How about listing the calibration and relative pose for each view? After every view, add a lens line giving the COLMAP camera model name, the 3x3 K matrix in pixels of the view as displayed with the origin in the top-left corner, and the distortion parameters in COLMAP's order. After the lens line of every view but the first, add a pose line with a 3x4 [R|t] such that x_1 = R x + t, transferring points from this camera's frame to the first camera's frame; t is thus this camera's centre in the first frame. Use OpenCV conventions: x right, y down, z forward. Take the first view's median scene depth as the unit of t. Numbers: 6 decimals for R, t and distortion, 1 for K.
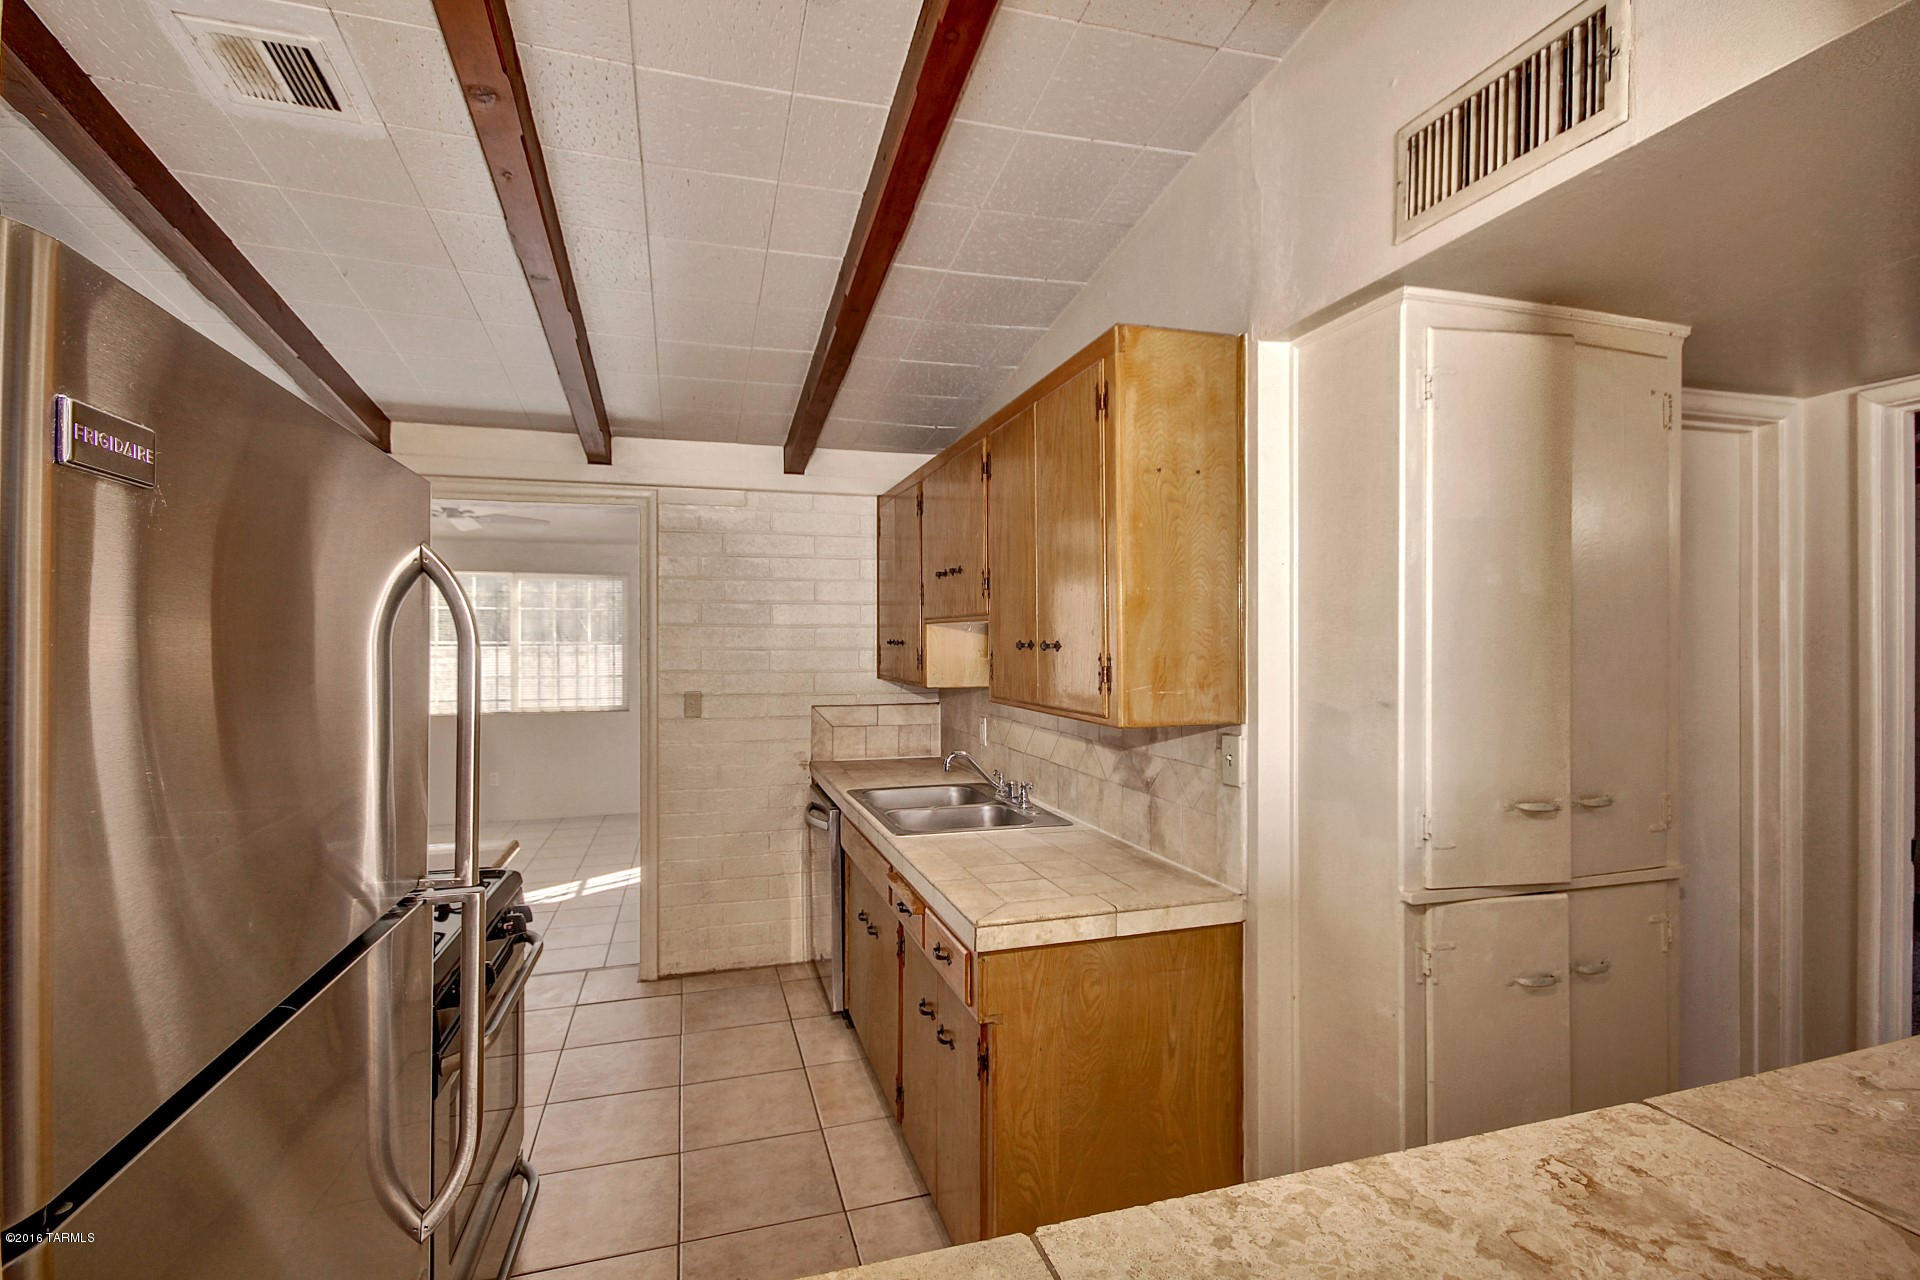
lens RADIAL K [[892.0, 0, 963.2], [0, 892.0, 644.5], [0, 0, 1]] dist [-0.001023, -0.001251]
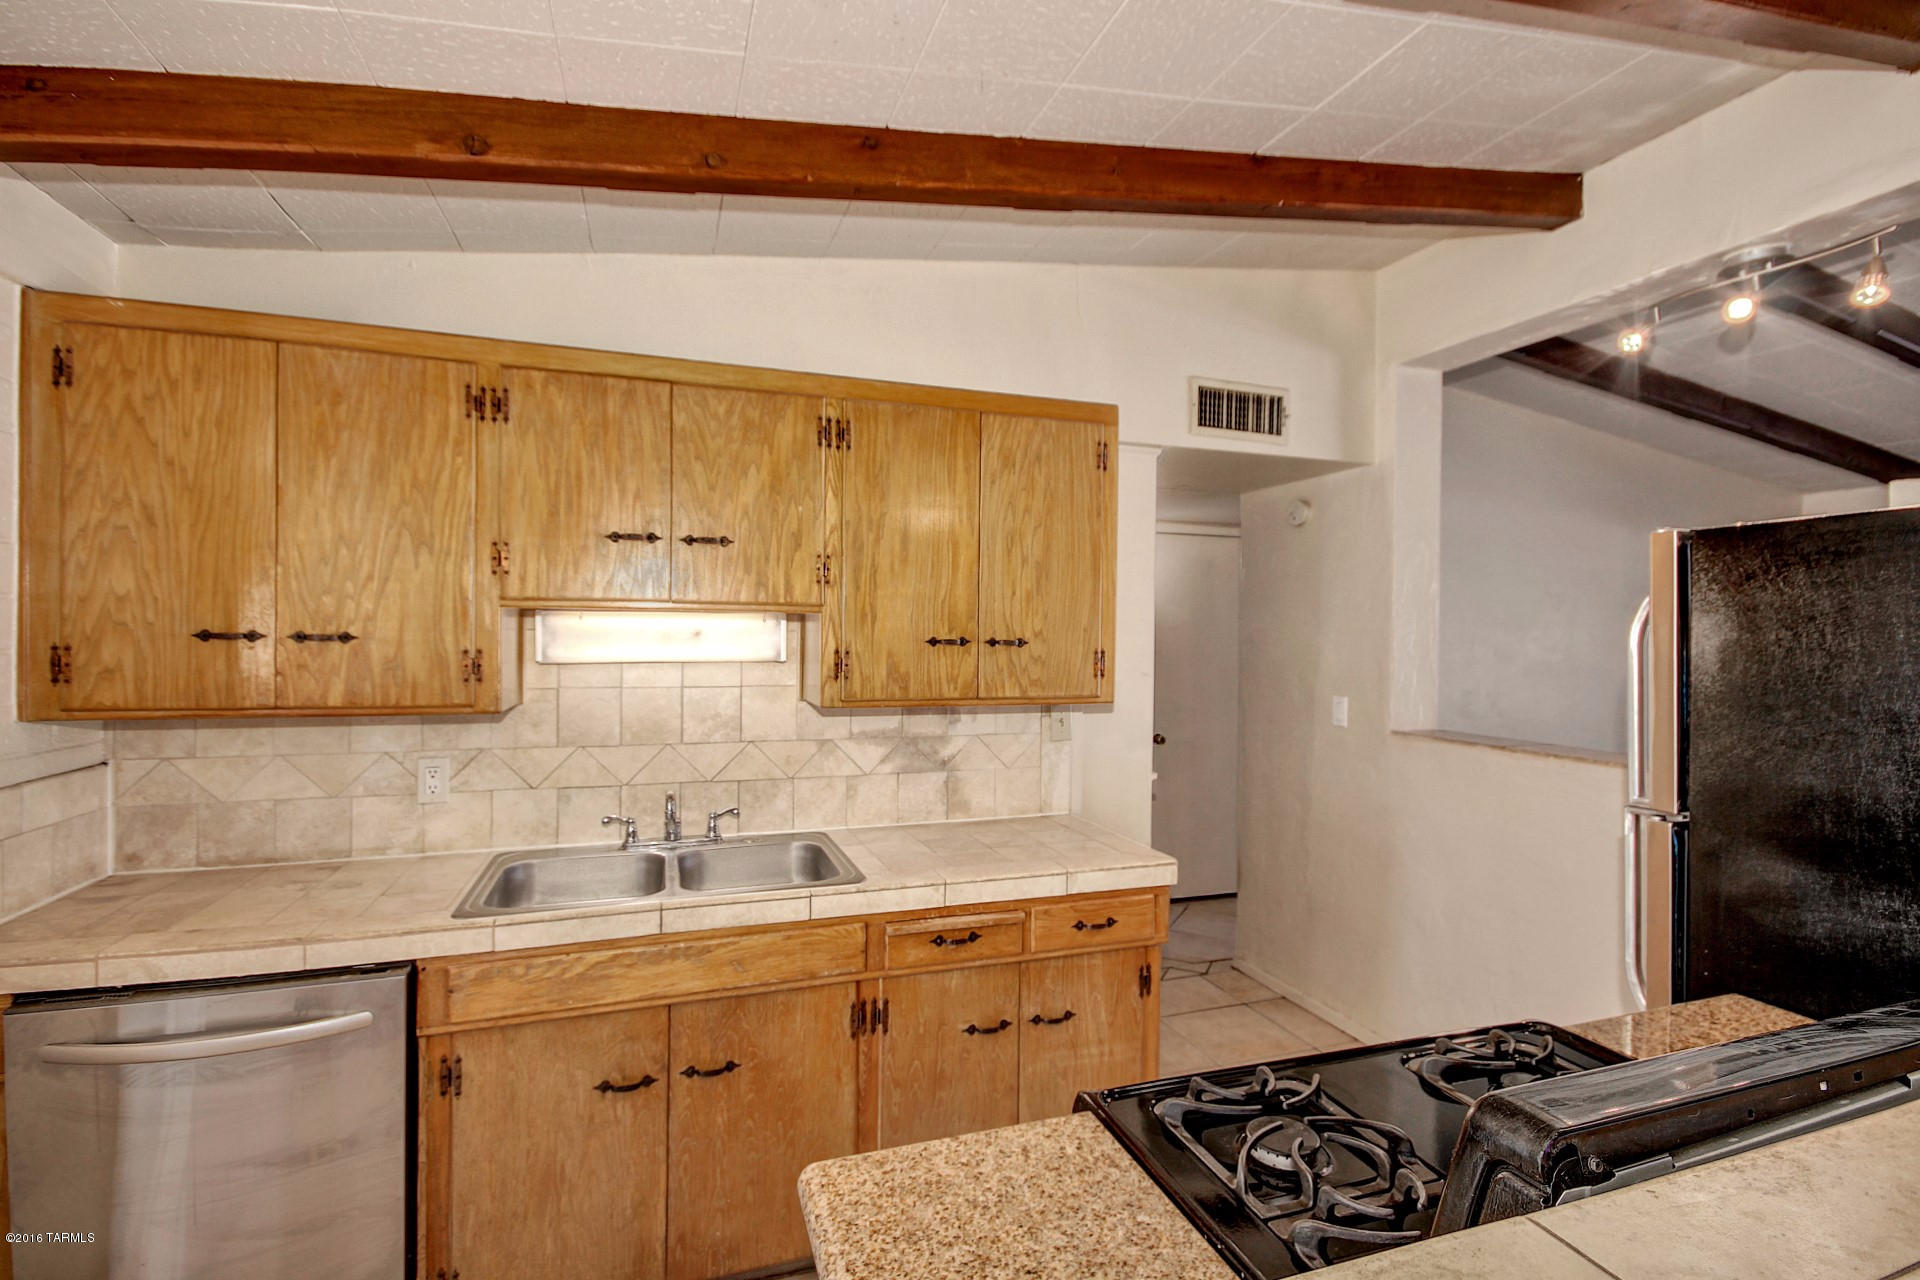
lens RADIAL K [[889.6, 0, 961.4], [0, 889.6, 646.2], [0, 0, 1]] dist [0.004429, -0.005068]
pose [[-0.035930, -0.008909, 0.999315, -0.565729], [-0.003351, 0.999956, 0.008794, -0.002216], [-0.999349, -0.003033, -0.035959, 0.613474]]
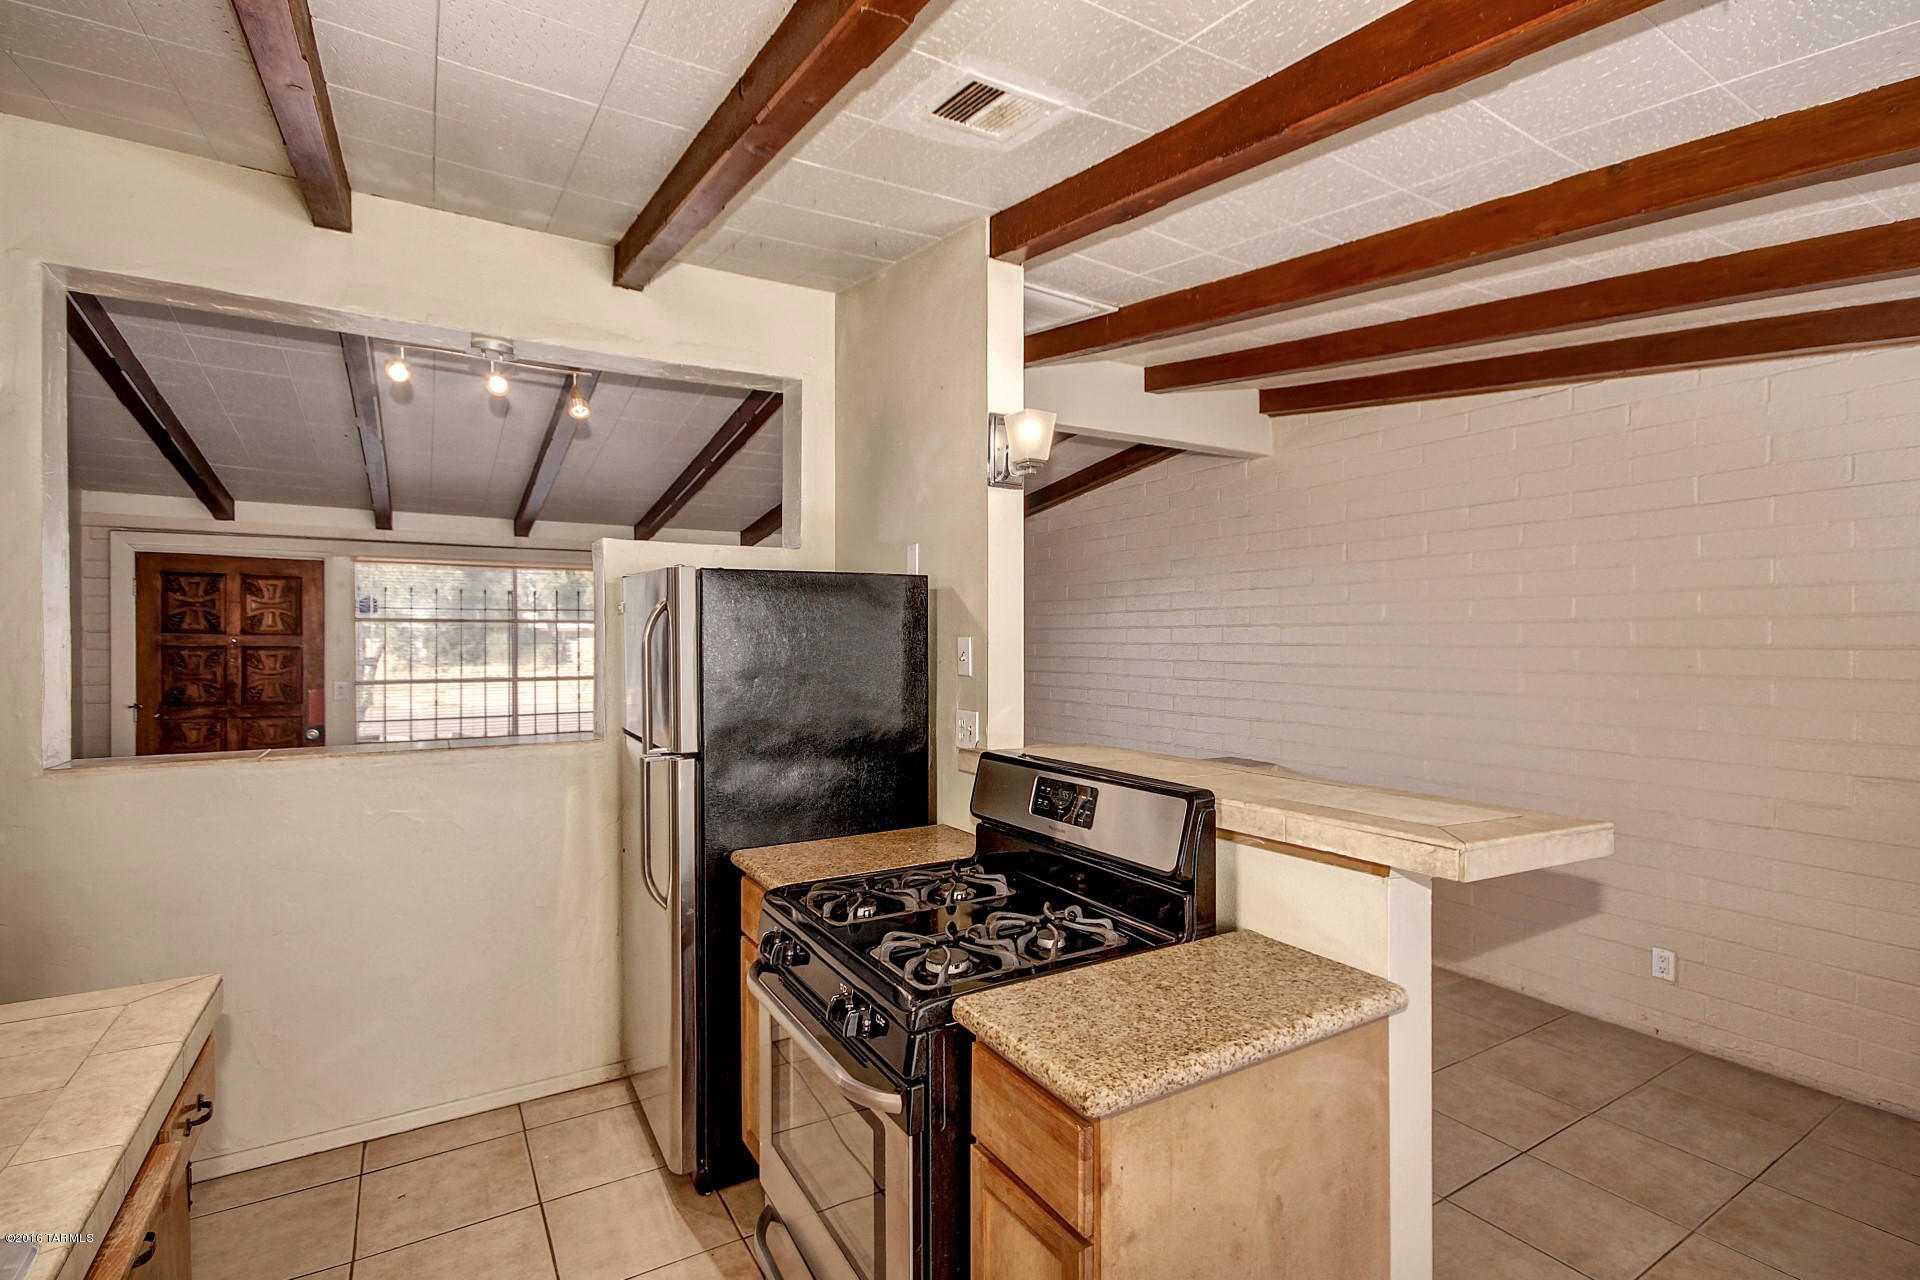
lens RADIAL K [[892.0, 0, 963.2], [0, 892.0, 644.5], [0, 0, 1]] dist [-0.001023, -0.001251]
pose [[-0.968305, 0.004574, -0.249727, -0.213658], [0.001971, 0.999941, 0.010672, -0.004340], [0.249761, 0.009842, -0.968257, 0.908540]]
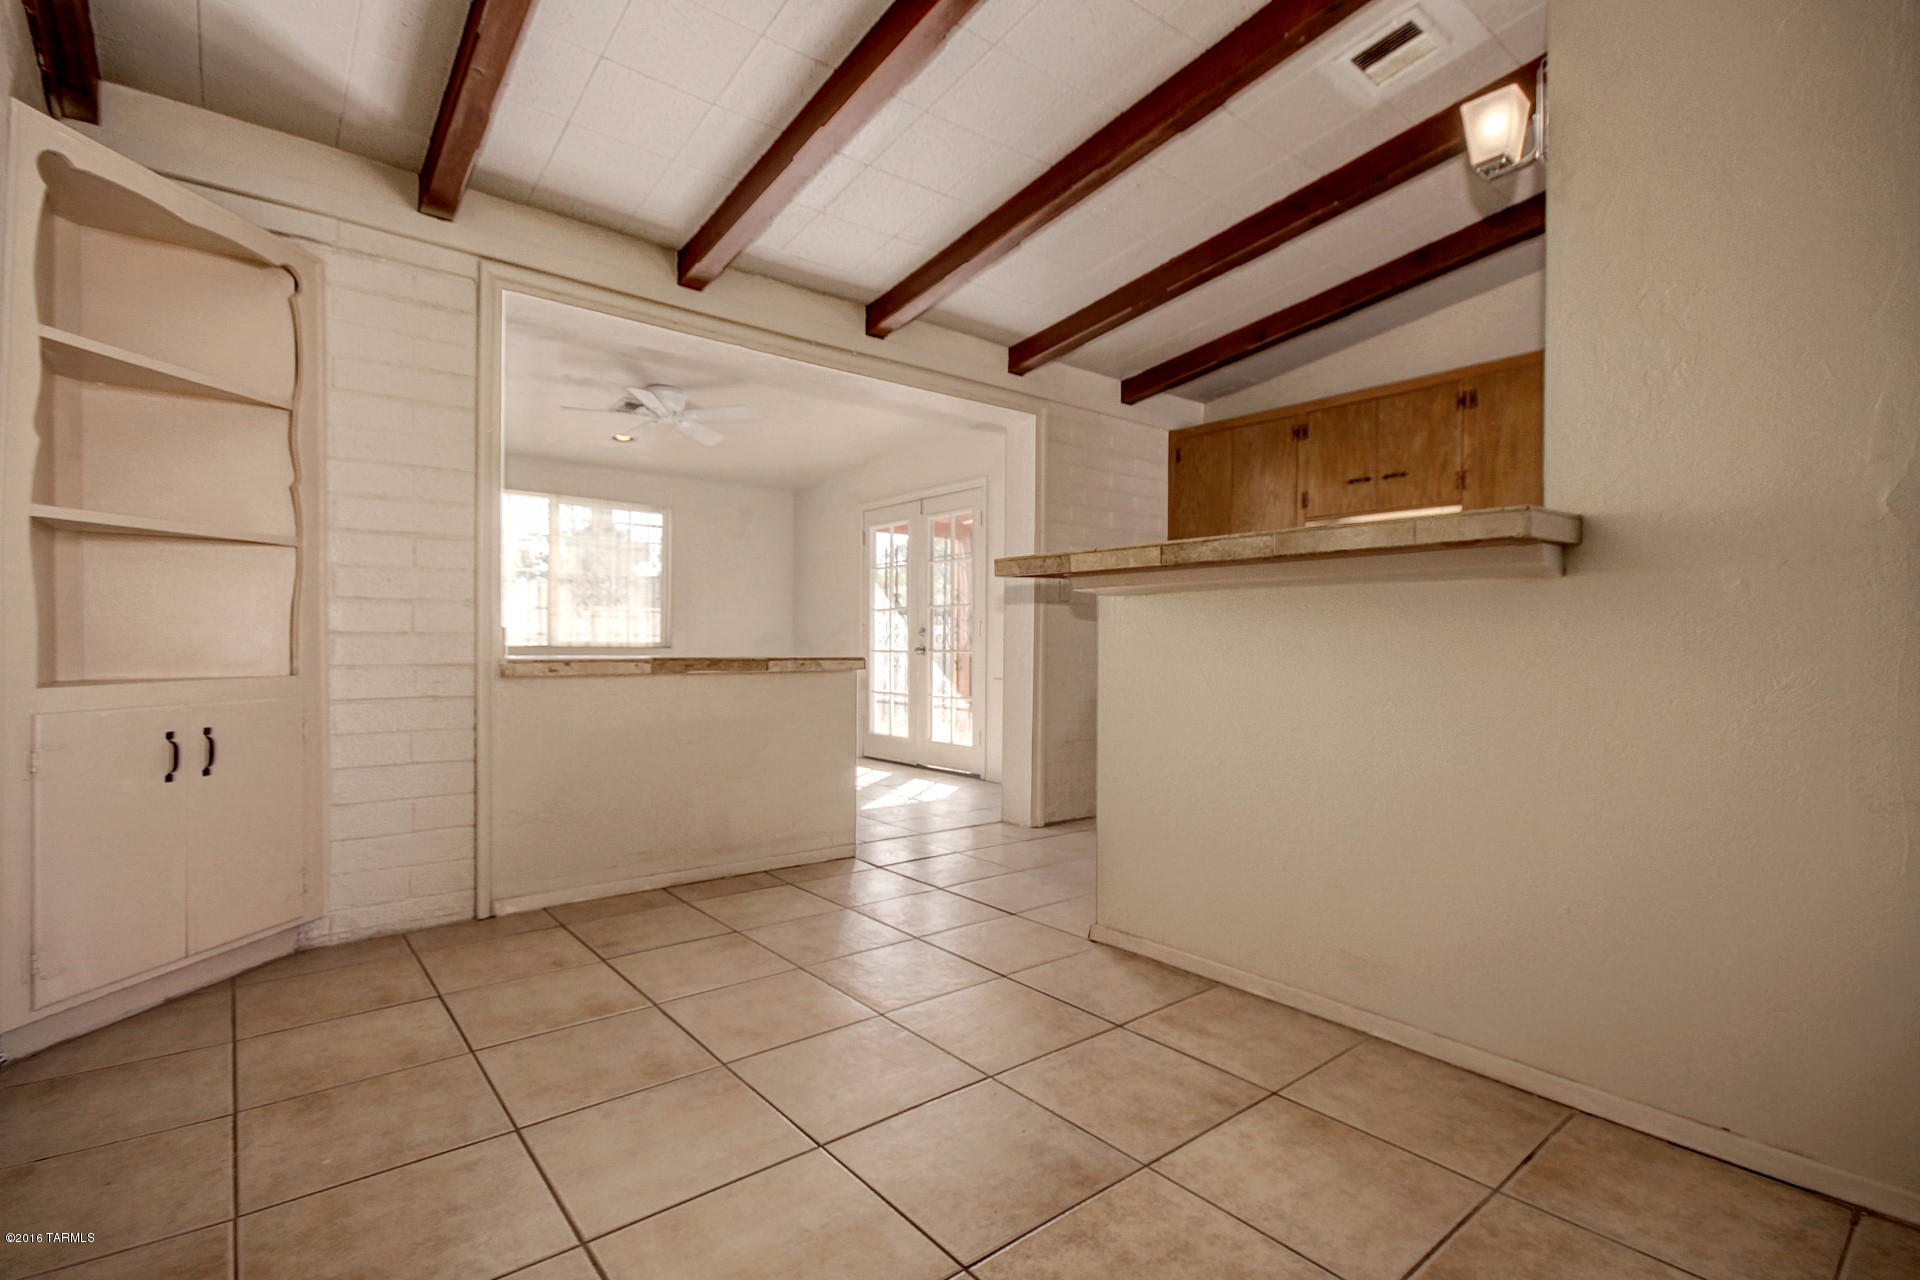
lens RADIAL K [[892.0, 0, 963.2], [0, 892.0, 644.5], [0, 0, 1]] dist [-0.001023, -0.001251]
pose [[0.928189, 0.011174, 0.371942, -0.871620], [-0.008781, 0.999928, -0.008128, 0.150546], [-0.372006, 0.004278, 0.928220, -0.037223]]
